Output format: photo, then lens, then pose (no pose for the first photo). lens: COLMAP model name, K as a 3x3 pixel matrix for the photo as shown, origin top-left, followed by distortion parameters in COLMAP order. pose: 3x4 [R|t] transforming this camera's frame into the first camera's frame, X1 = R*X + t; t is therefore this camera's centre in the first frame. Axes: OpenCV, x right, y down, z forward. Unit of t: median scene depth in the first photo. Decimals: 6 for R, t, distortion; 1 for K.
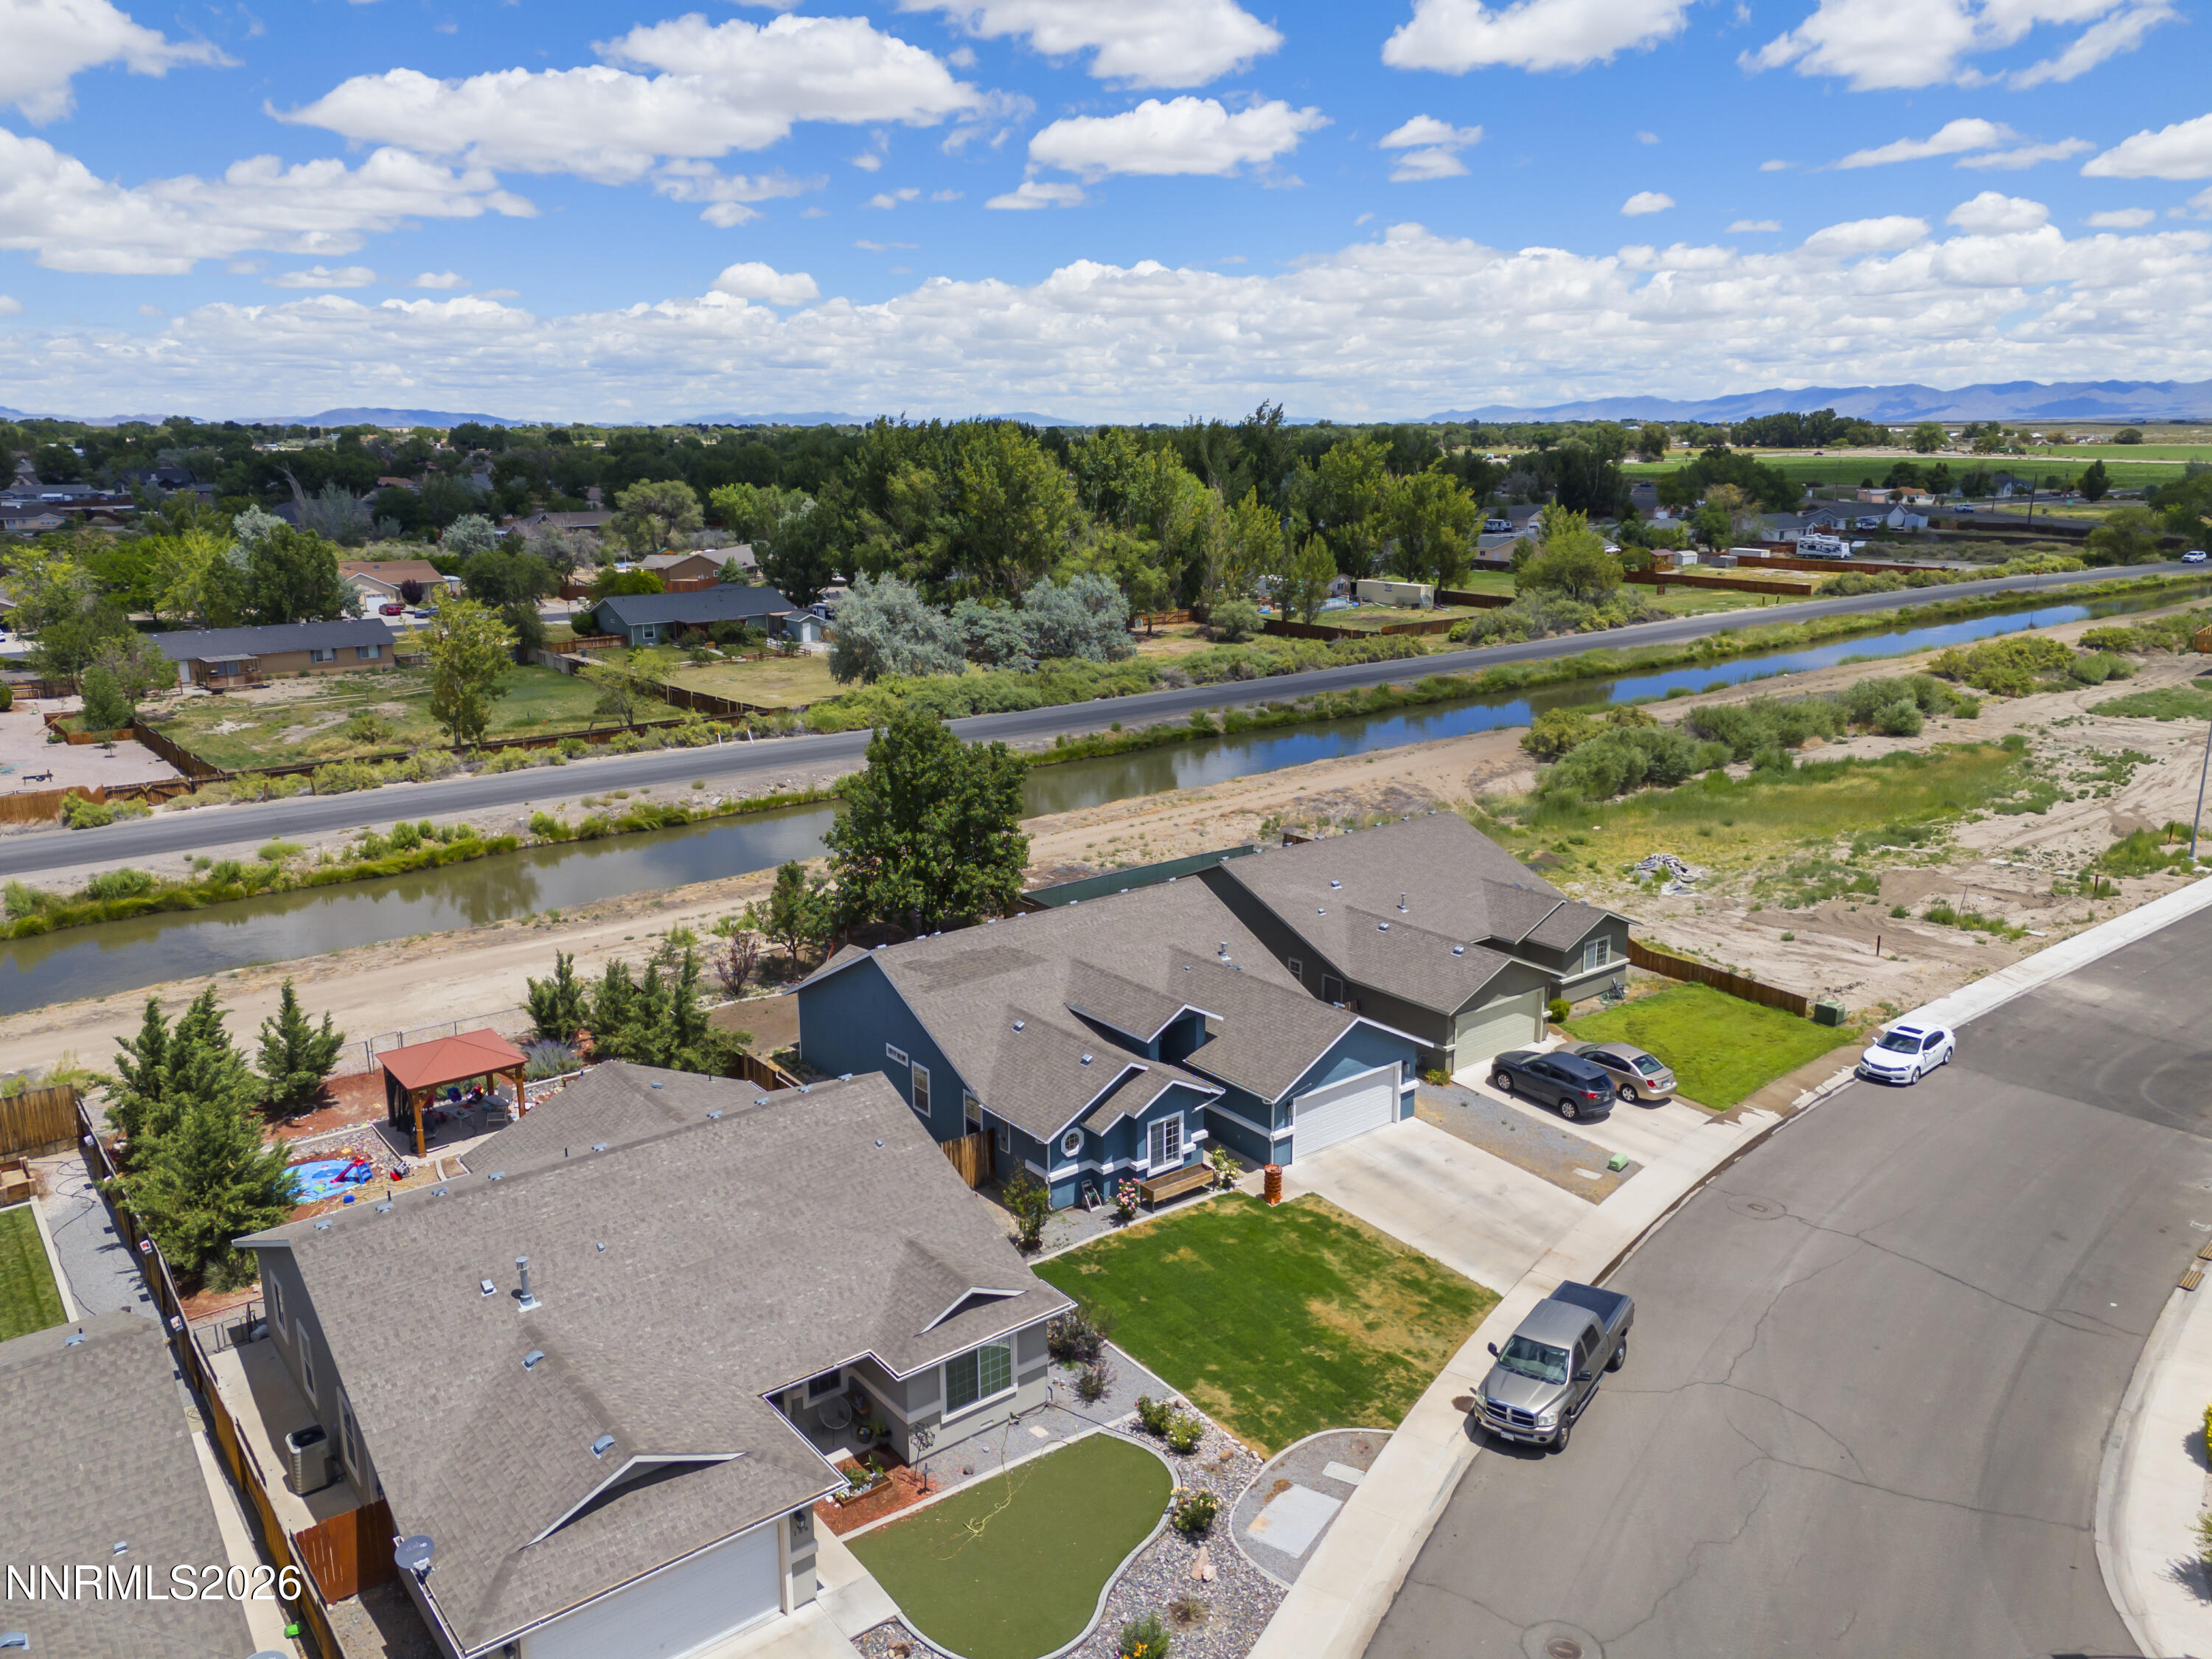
lens RADIAL K [[1629.6, 0, 1106.0], [0, 1629.6, 829.5], [0, 0, 1]] dist [0.043415, -0.008497]
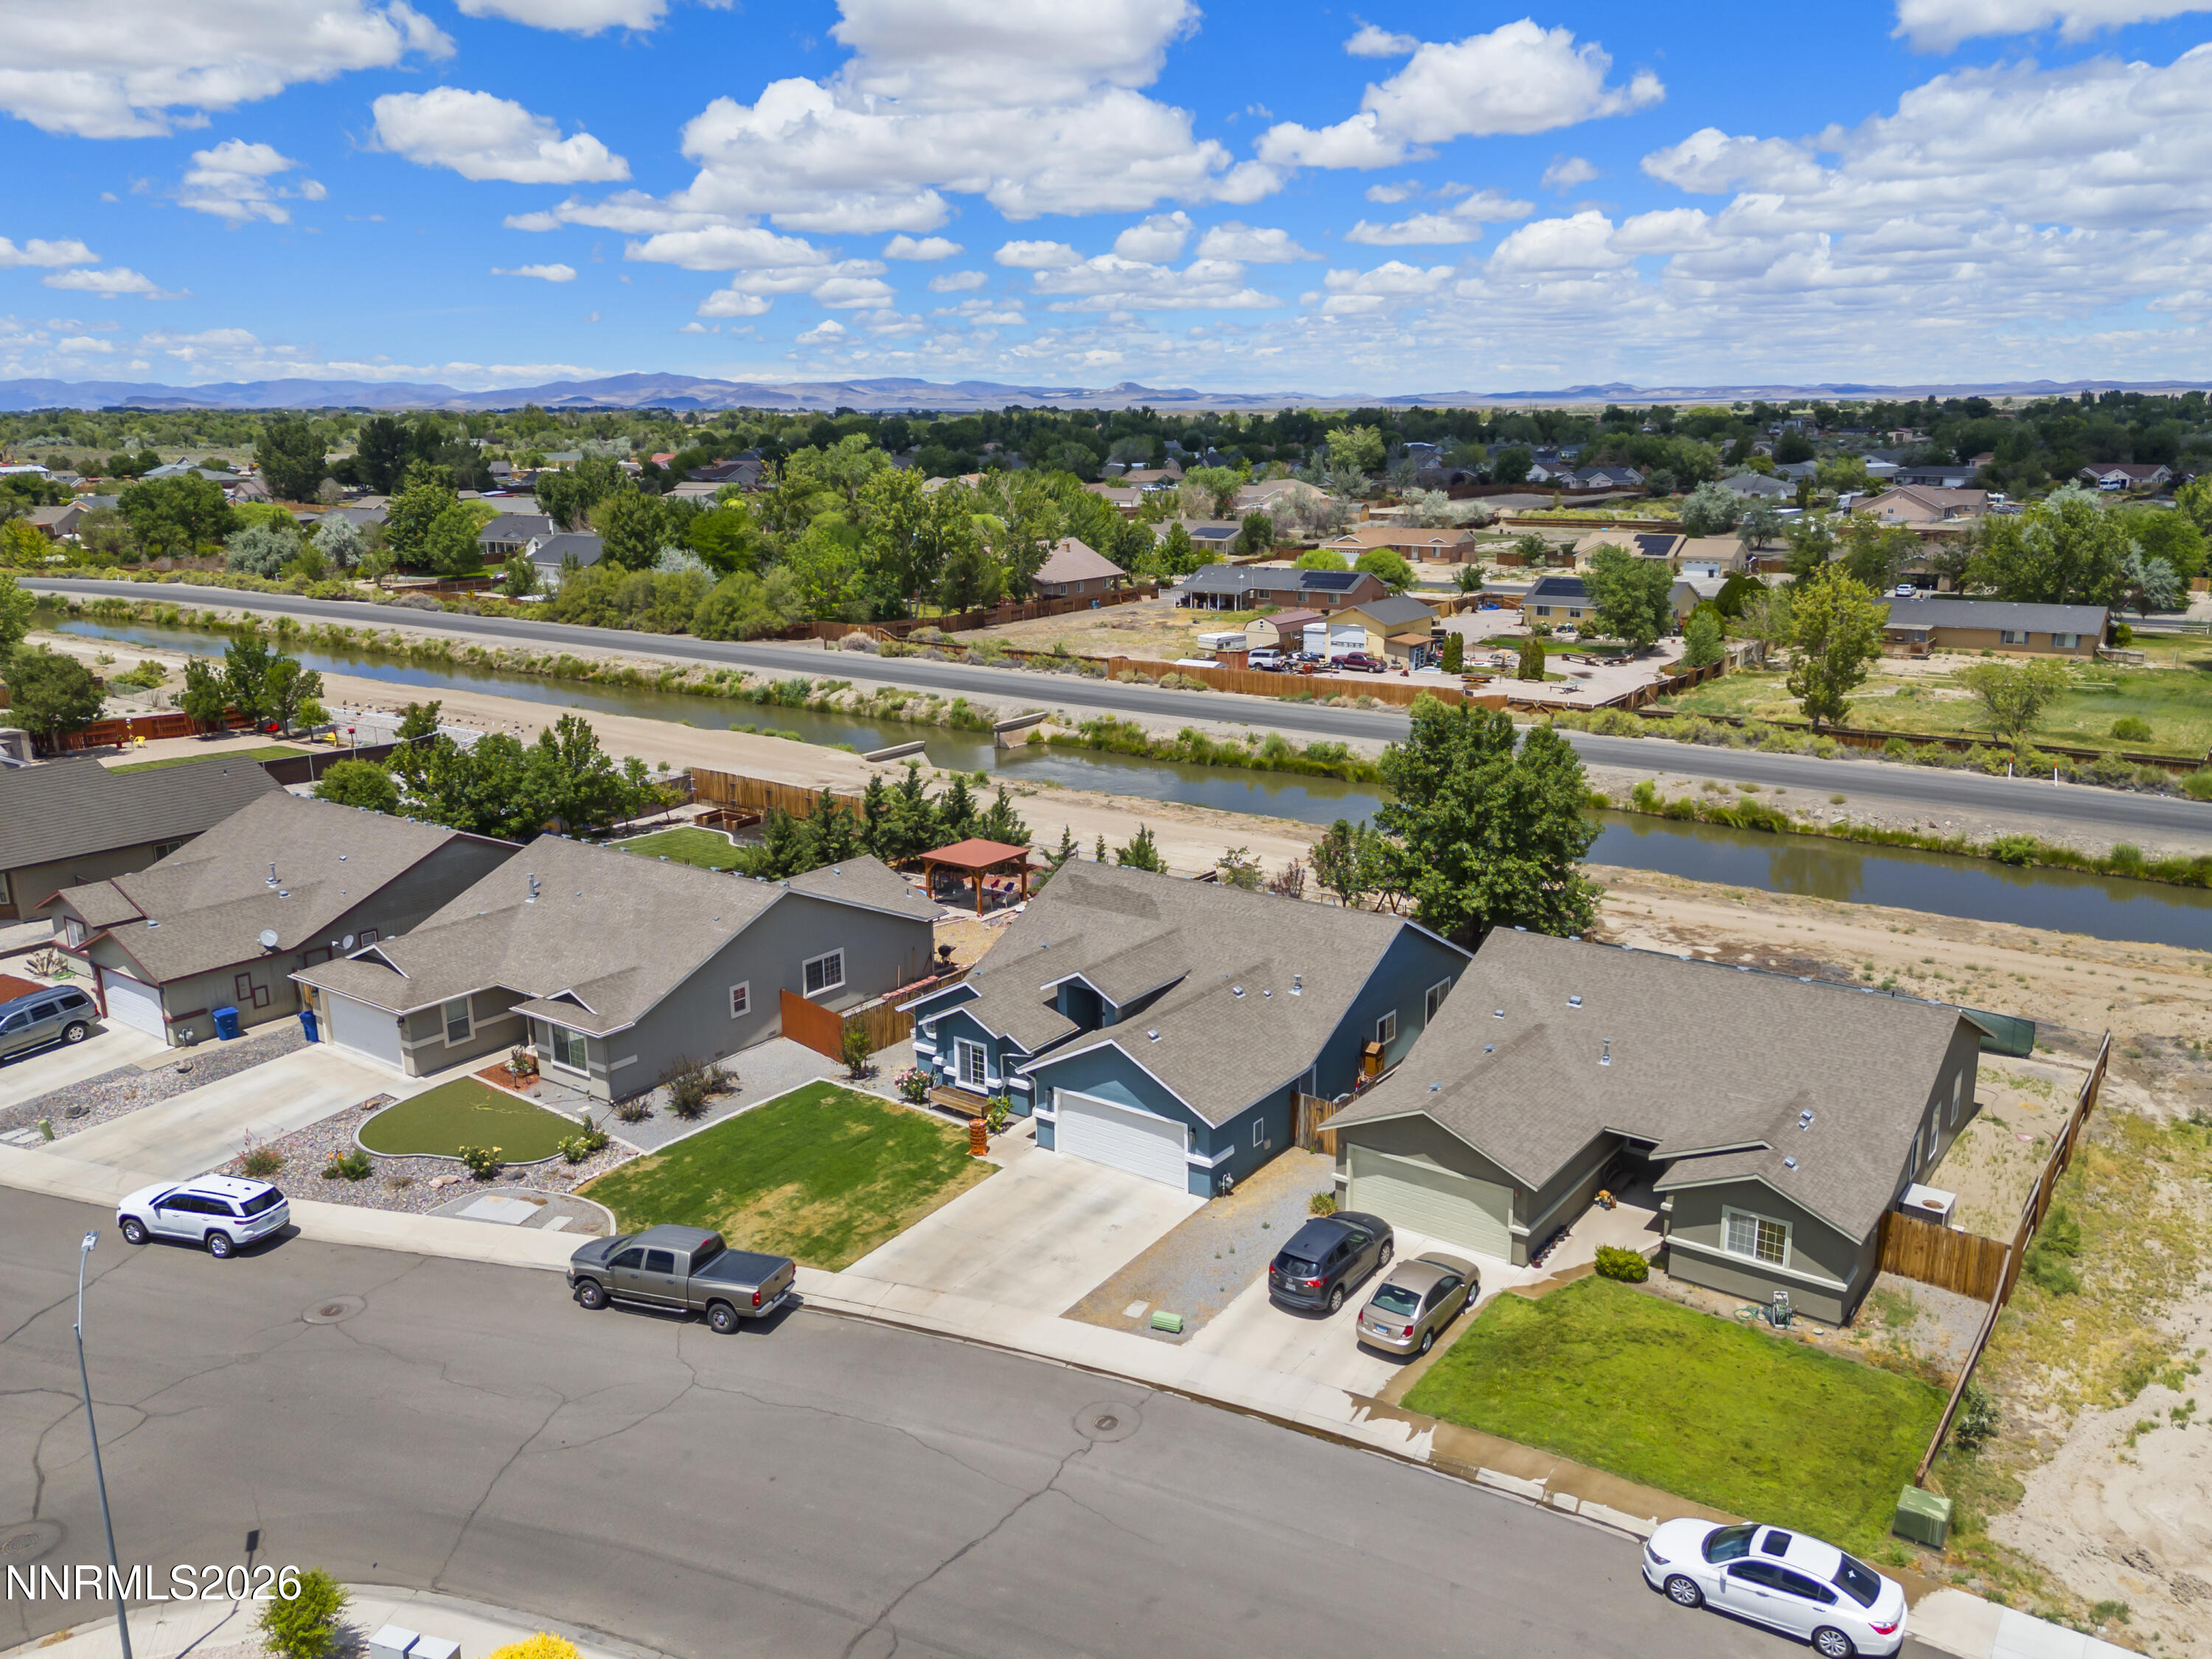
lens RADIAL K [[1706.4, 0, 1106.0], [0, 1706.4, 829.5], [0, 0, 1]] dist [0.049001, -0.008272]
pose [[0.246442, 0.230204, -0.941420, 1.084445], [-0.214998, 0.960162, 0.178505, -0.181289], [0.945009, 0.158412, 0.286118, 0.718574]]
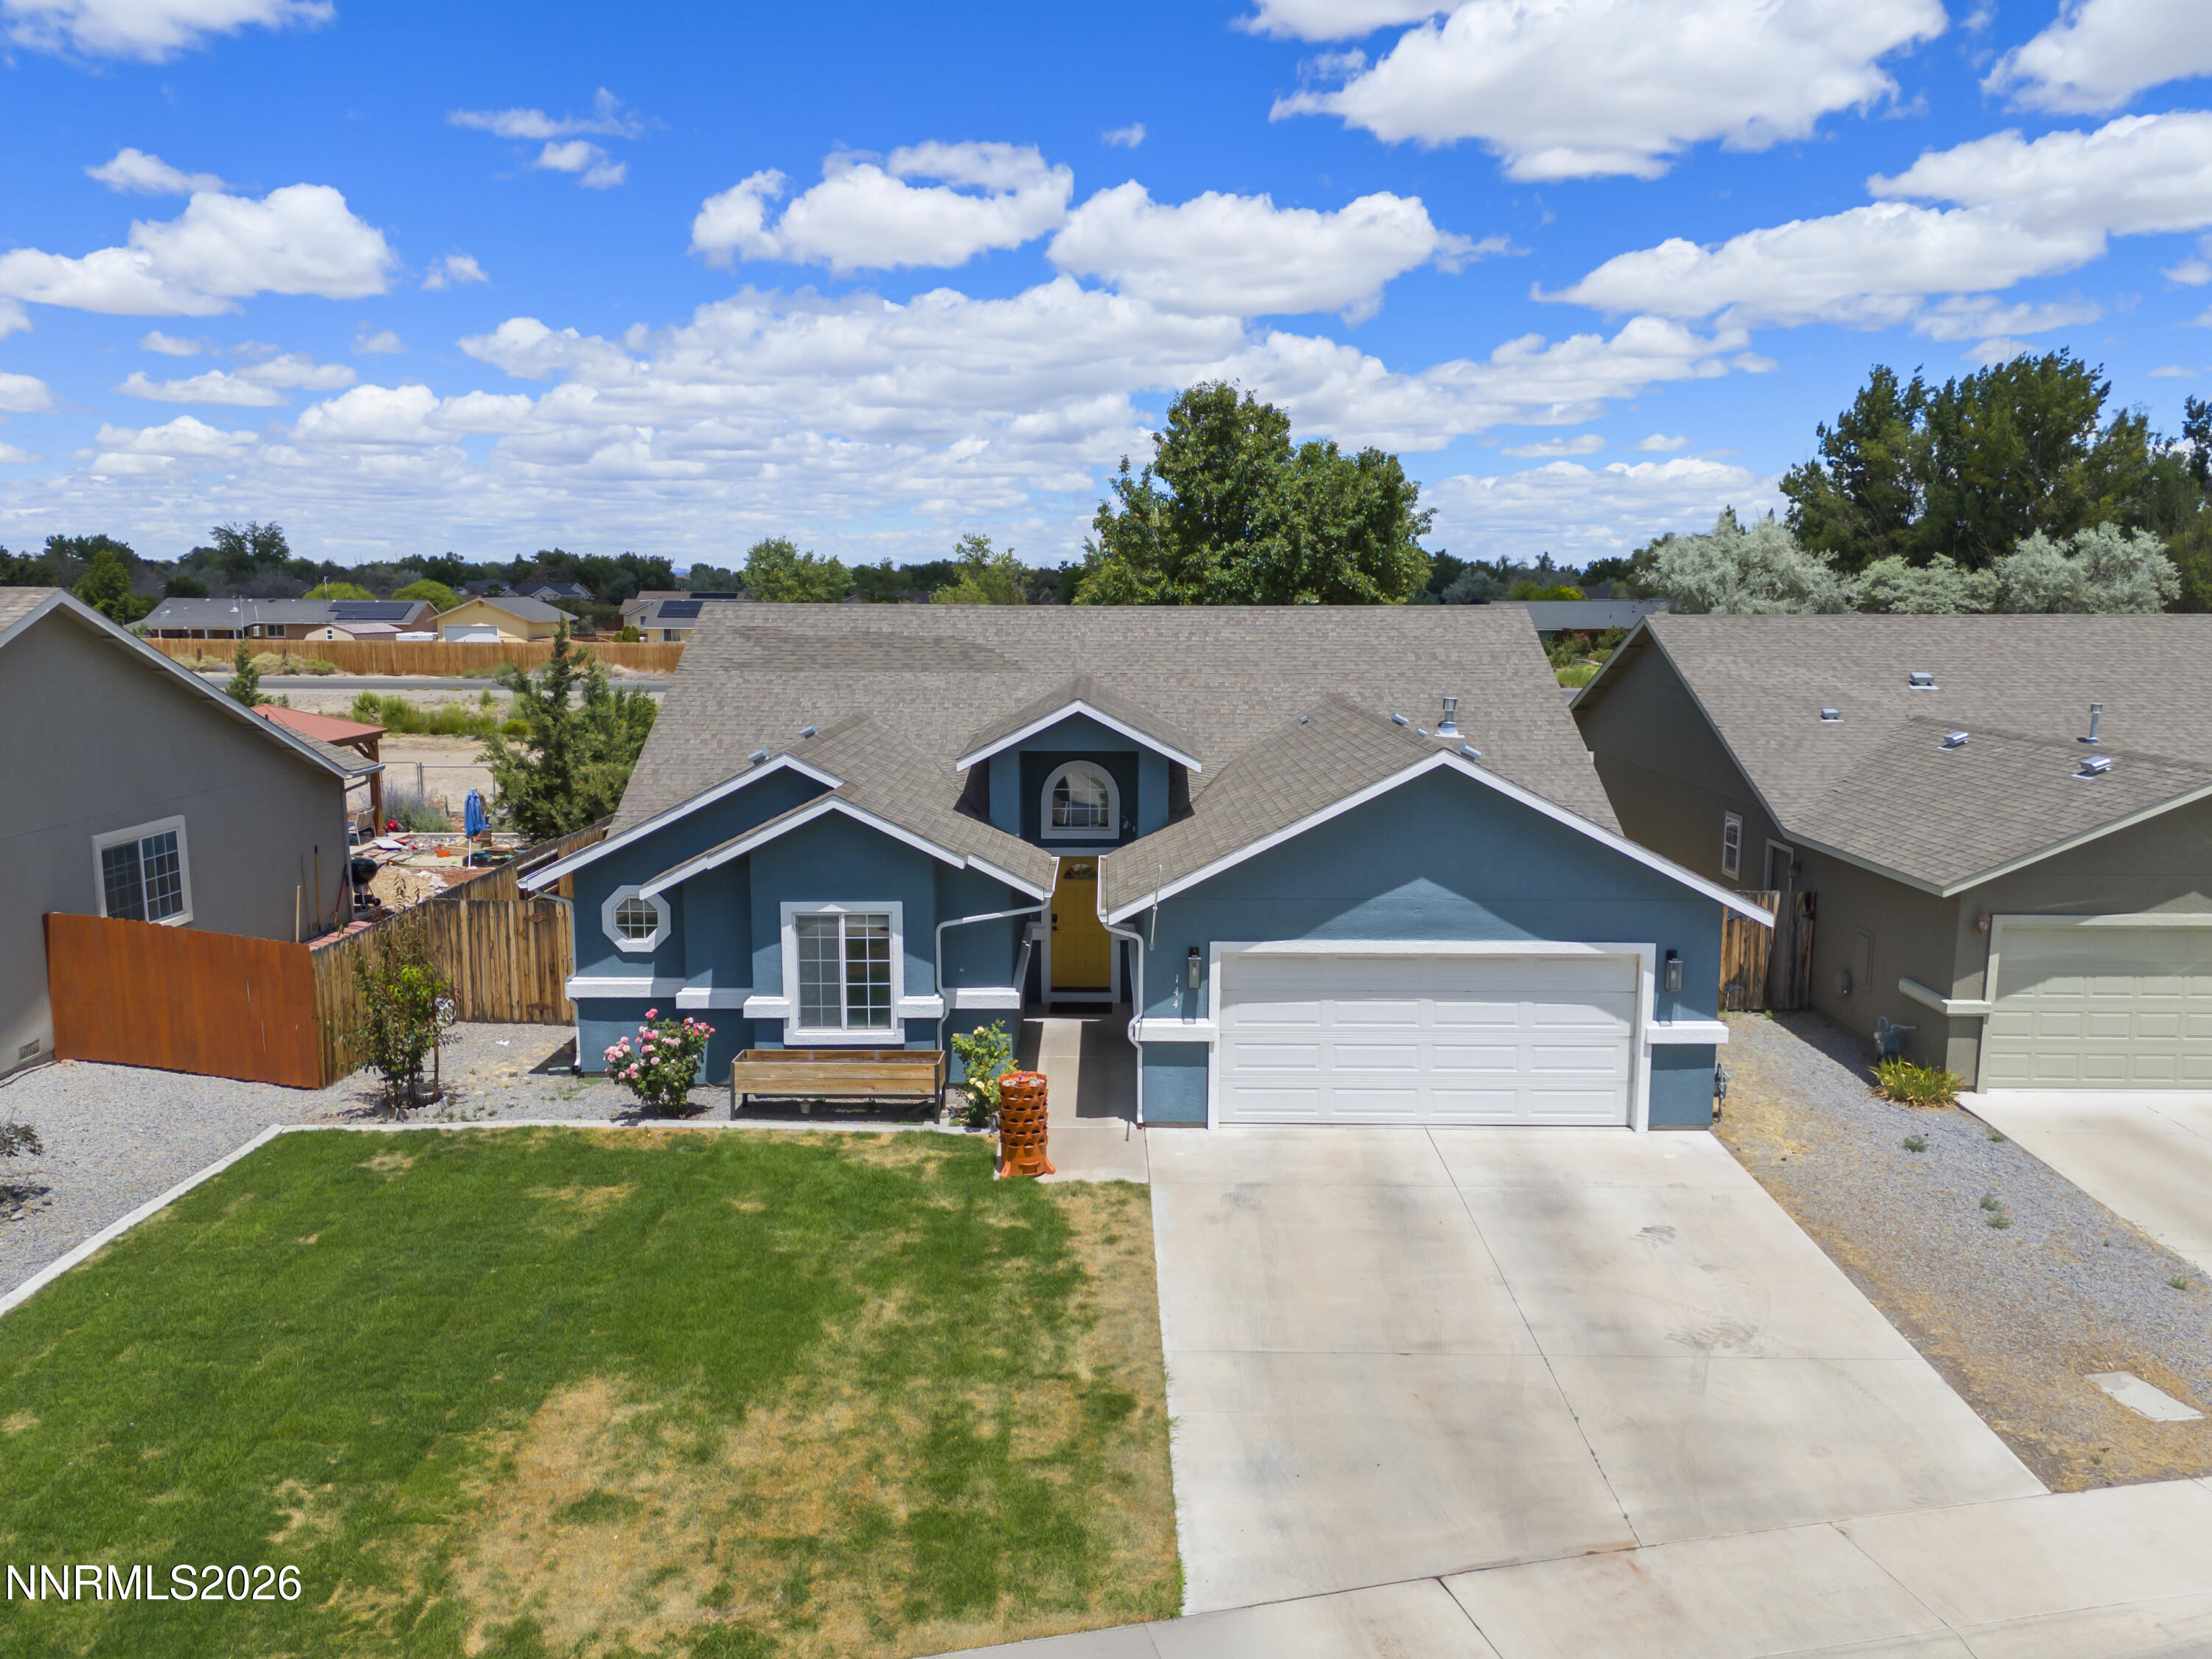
lens RADIAL K [[1706.4, 0, 1106.0], [0, 1706.4, 829.5], [0, 0, 1]] dist [0.049001, -0.008272]
pose [[0.780093, 0.092029, -0.618859, 0.337093], [-0.153458, 0.987053, -0.046657, 0.164051], [0.606552, 0.131366, 0.784115, 0.692621]]
